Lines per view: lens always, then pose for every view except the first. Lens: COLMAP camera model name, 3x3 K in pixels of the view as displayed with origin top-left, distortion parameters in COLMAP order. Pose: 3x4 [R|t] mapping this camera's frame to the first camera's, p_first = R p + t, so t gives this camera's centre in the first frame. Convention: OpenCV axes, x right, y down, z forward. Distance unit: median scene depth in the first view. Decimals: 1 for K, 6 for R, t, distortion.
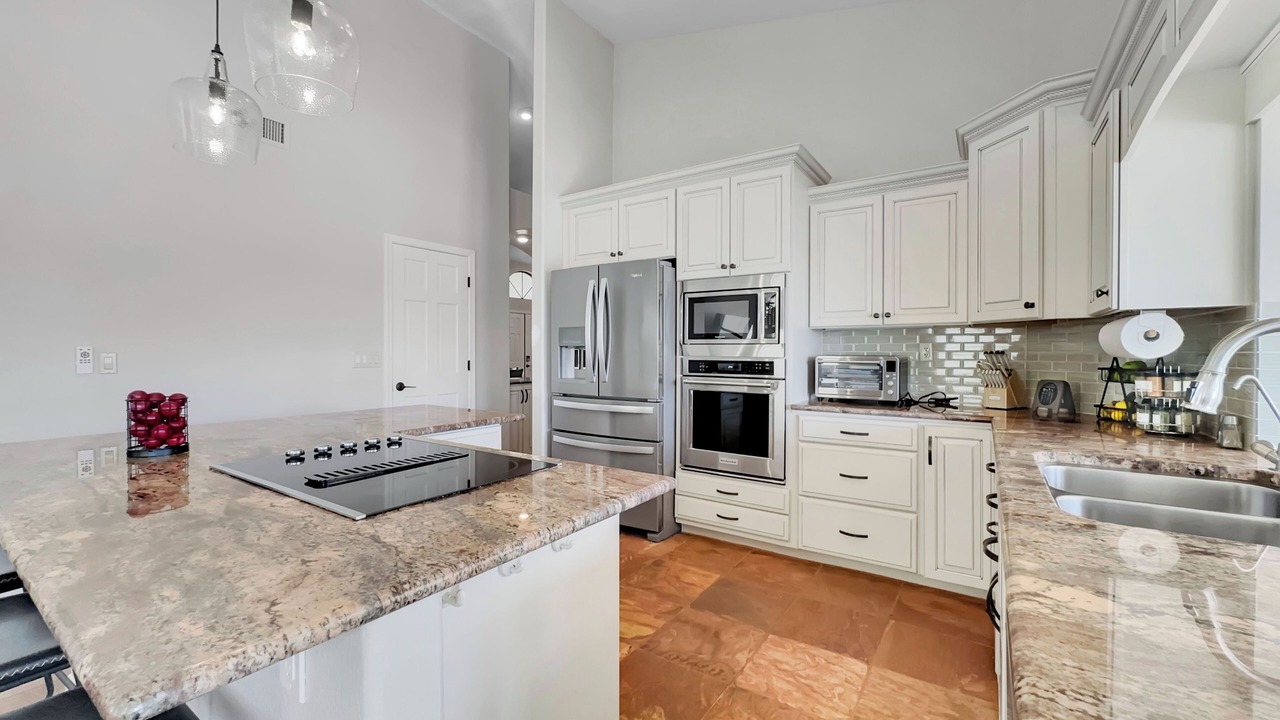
lens RADIAL K [[517.2, 0, 639.6], [0, 517.2, 352.5], [0, 0, 1]] dist [-0.005782, 0.000766]
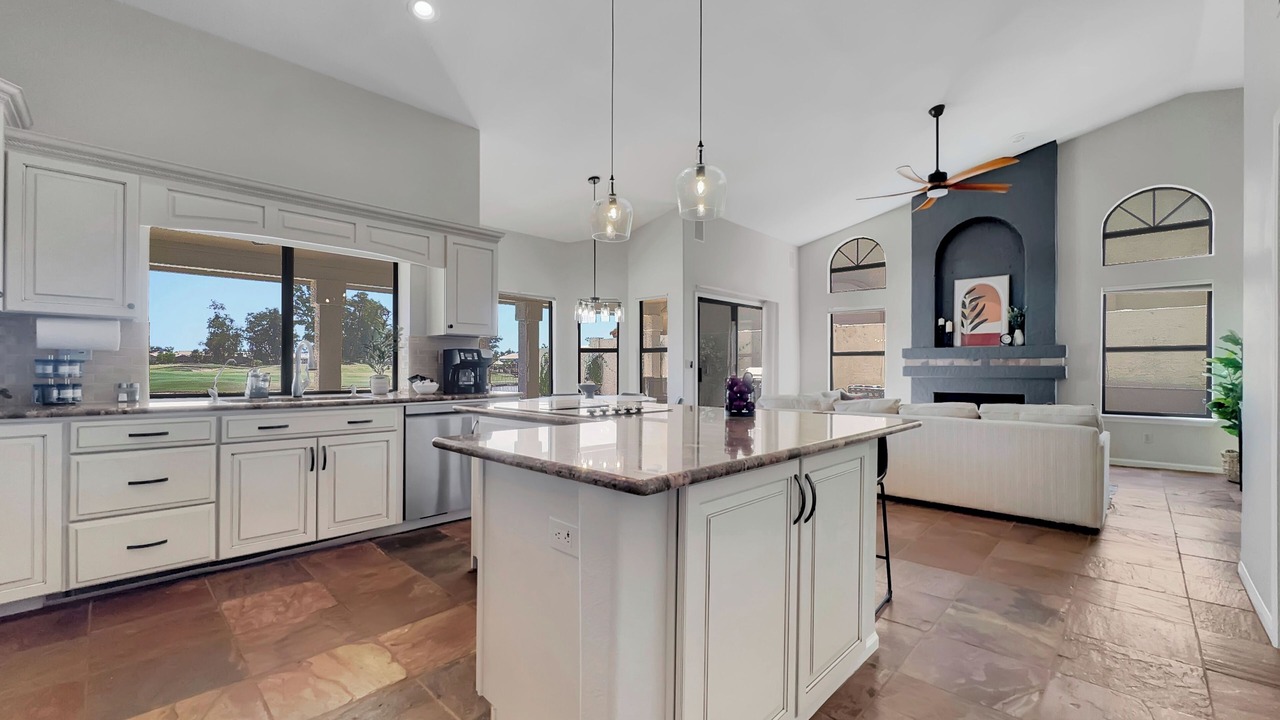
lens RADIAL K [[517.2, 0, 639.0], [0, 517.2, 368.0], [0, 0, 1]] dist [-0.005782, 0.000766]
pose [[-0.985197, -0.005913, 0.171321, -0.480733], [-0.006278, 0.999979, -0.001589, 0.033125], [-0.171308, -0.002641, -0.985214, 1.336840]]
